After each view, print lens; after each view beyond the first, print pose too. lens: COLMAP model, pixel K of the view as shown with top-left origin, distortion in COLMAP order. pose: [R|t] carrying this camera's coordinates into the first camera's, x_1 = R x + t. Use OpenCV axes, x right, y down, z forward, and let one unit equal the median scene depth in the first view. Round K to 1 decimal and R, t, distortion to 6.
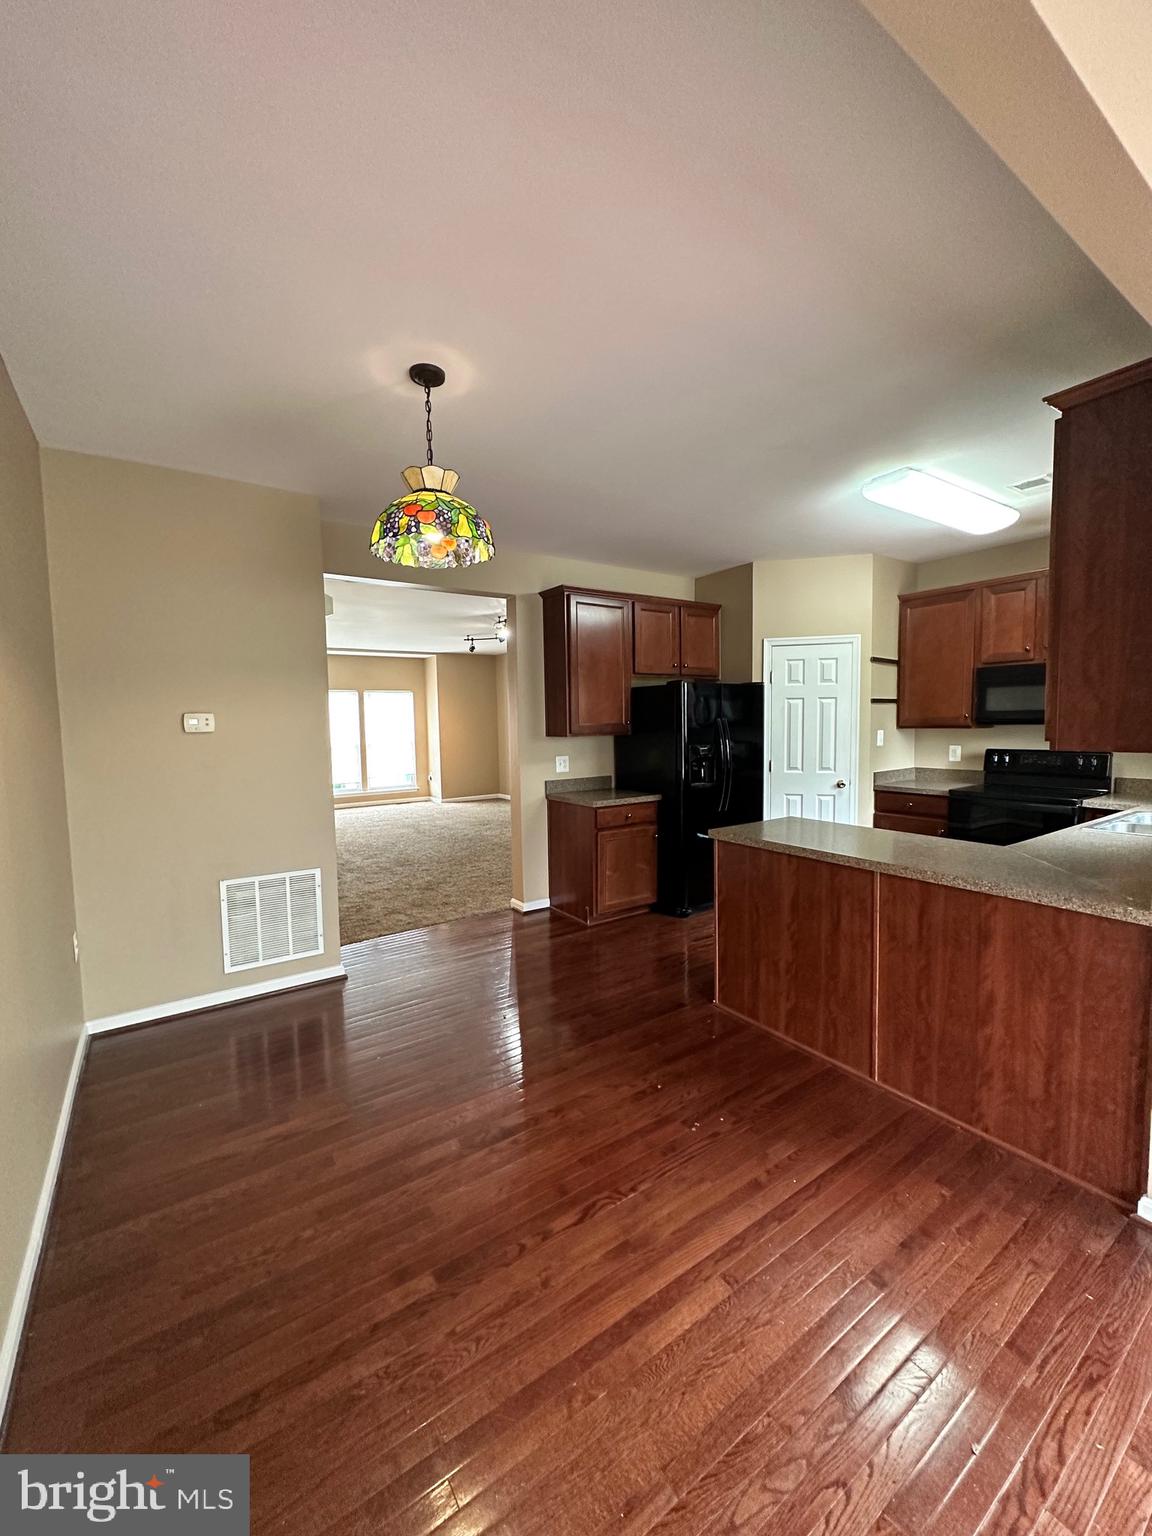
lens RADIAL K [[612.6, 0, 576.8], [0, 612.6, 766.6], [0, 0, 1]] dist [-0.003438, 0.000827]
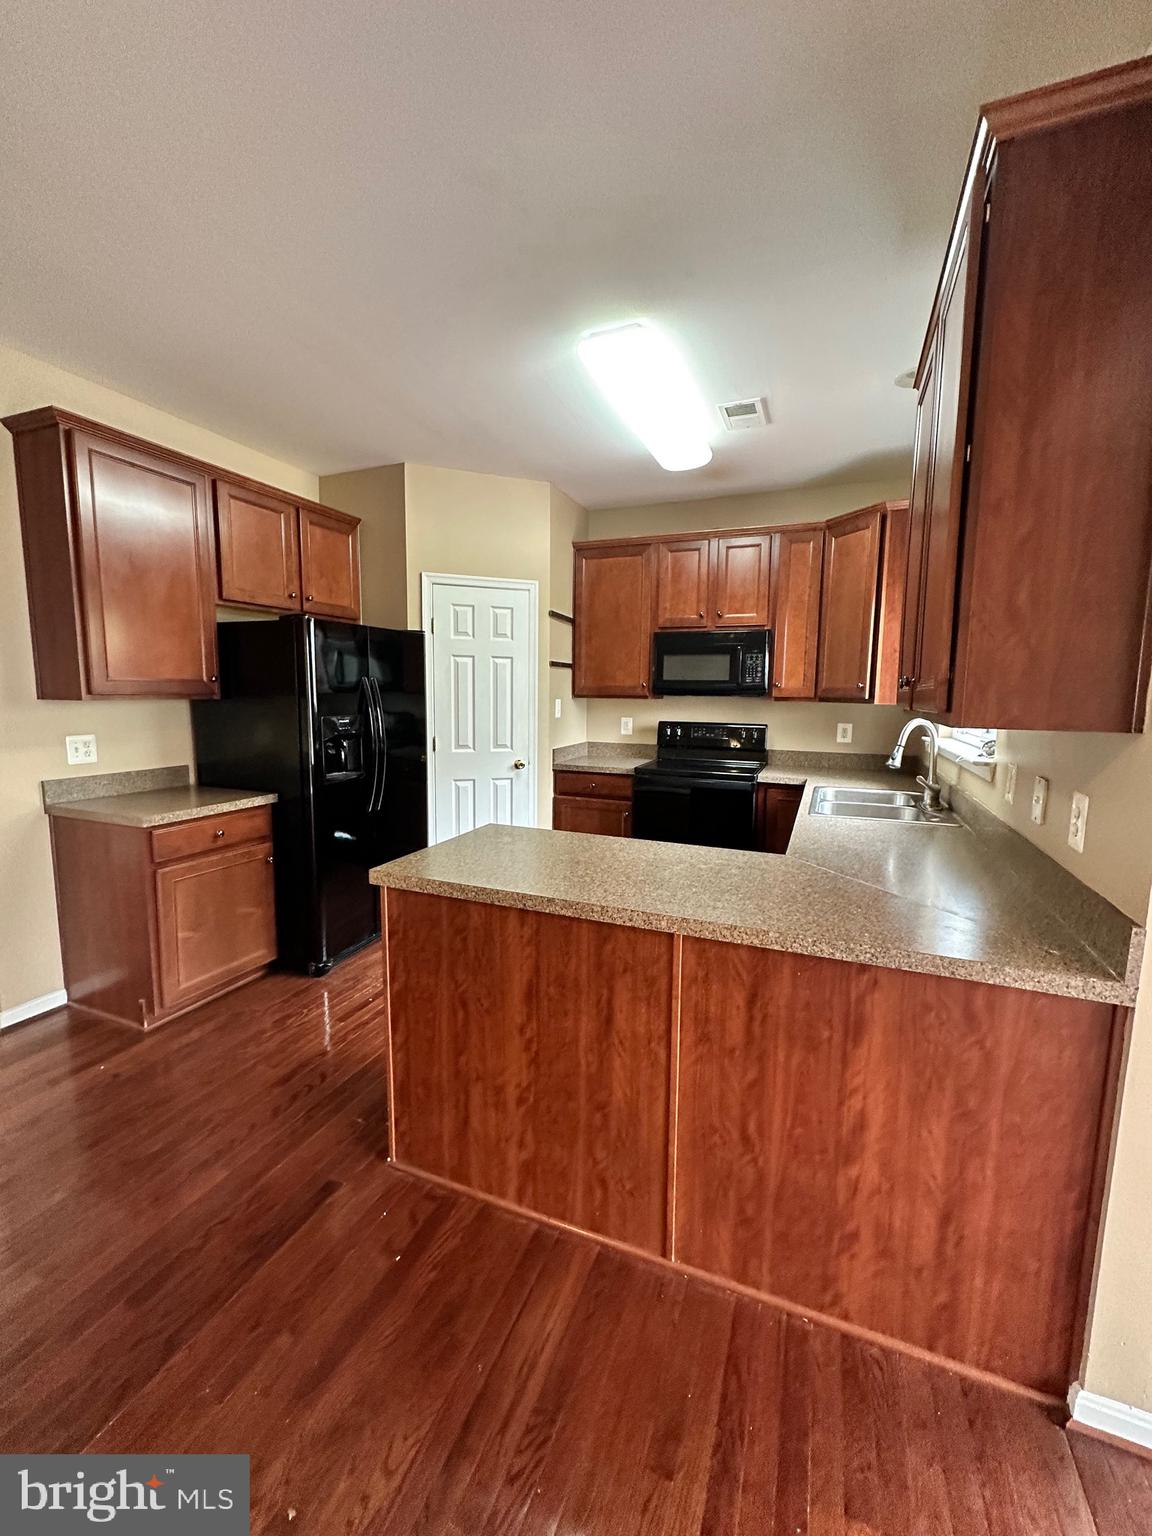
lens RADIAL K [[612.6, 0, 576.8], [0, 612.6, 766.6], [0, 0, 1]] dist [-0.003438, 0.000827]
pose [[0.832696, -0.041835, 0.552148, 0.052483], [0.015703, 0.998525, 0.051975, -0.011987], [-0.553508, -0.034609, 0.832125, 0.331248]]
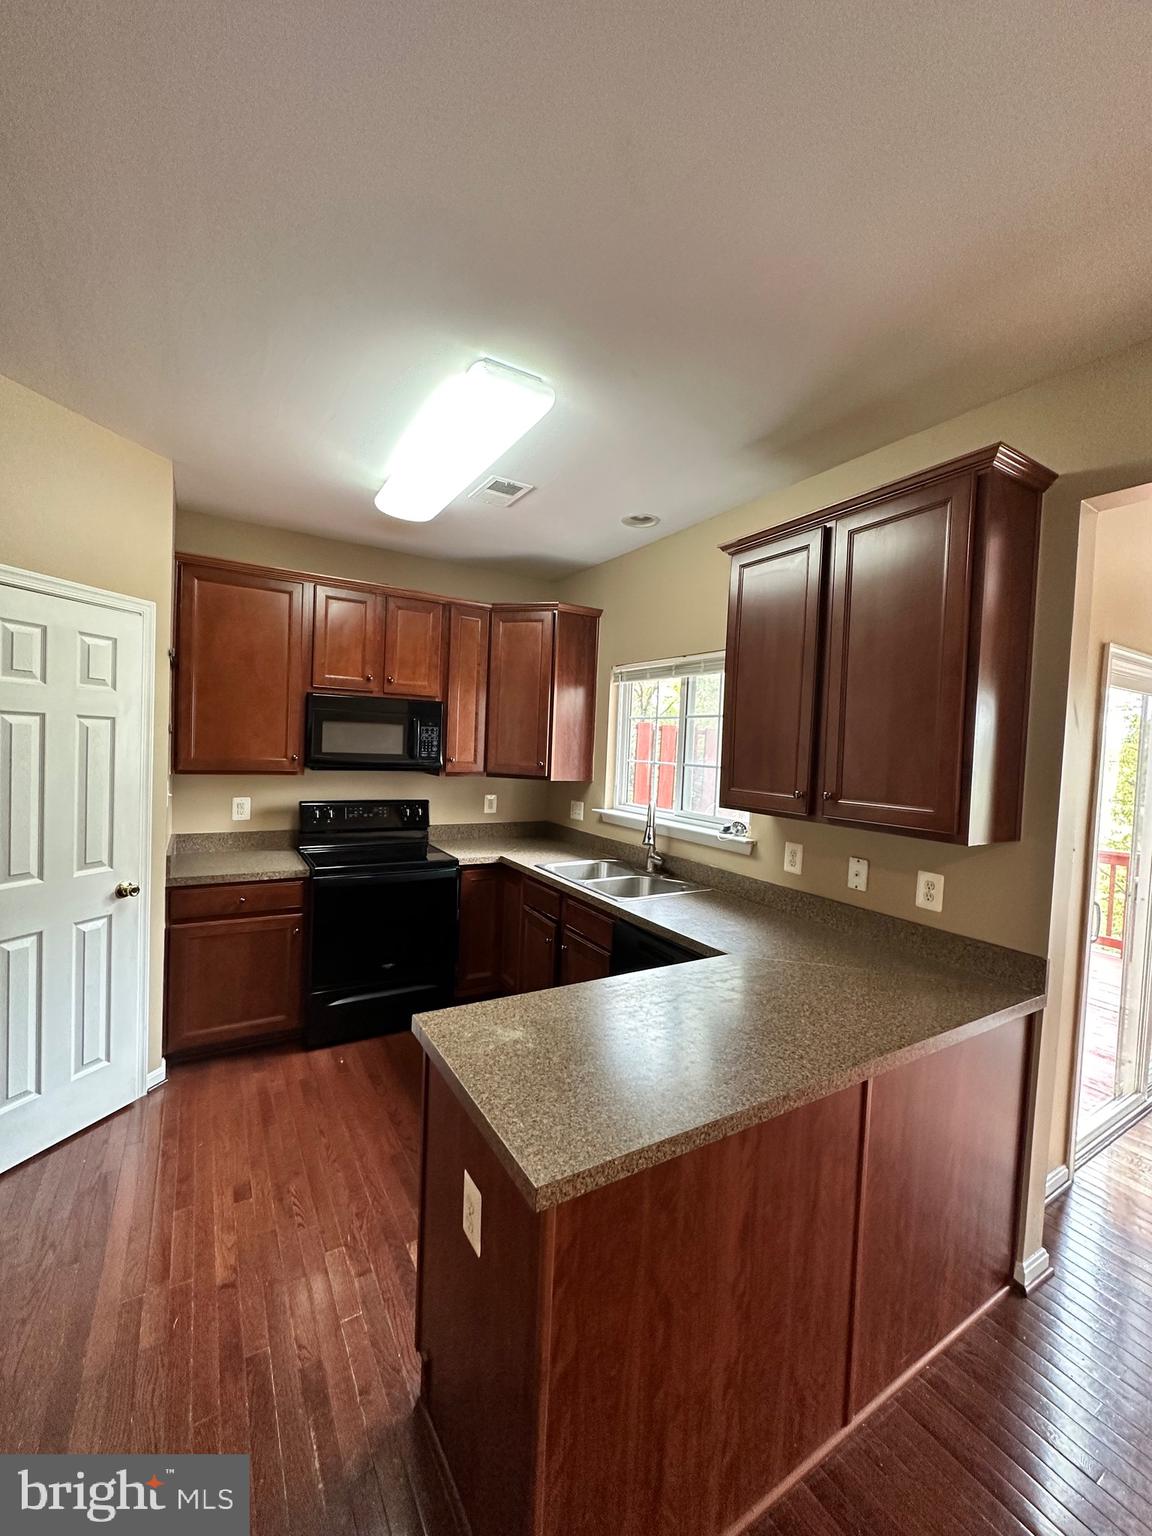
lens RADIAL K [[612.6, 0, 576.8], [0, 612.6, 766.6], [0, 0, 1]] dist [-0.003438, 0.000827]
pose [[0.054839, -0.015386, 0.998377, -0.059108], [0.034690, 0.999307, 0.013495, -0.079902], [-0.997892, 0.033894, 0.055335, 0.714759]]
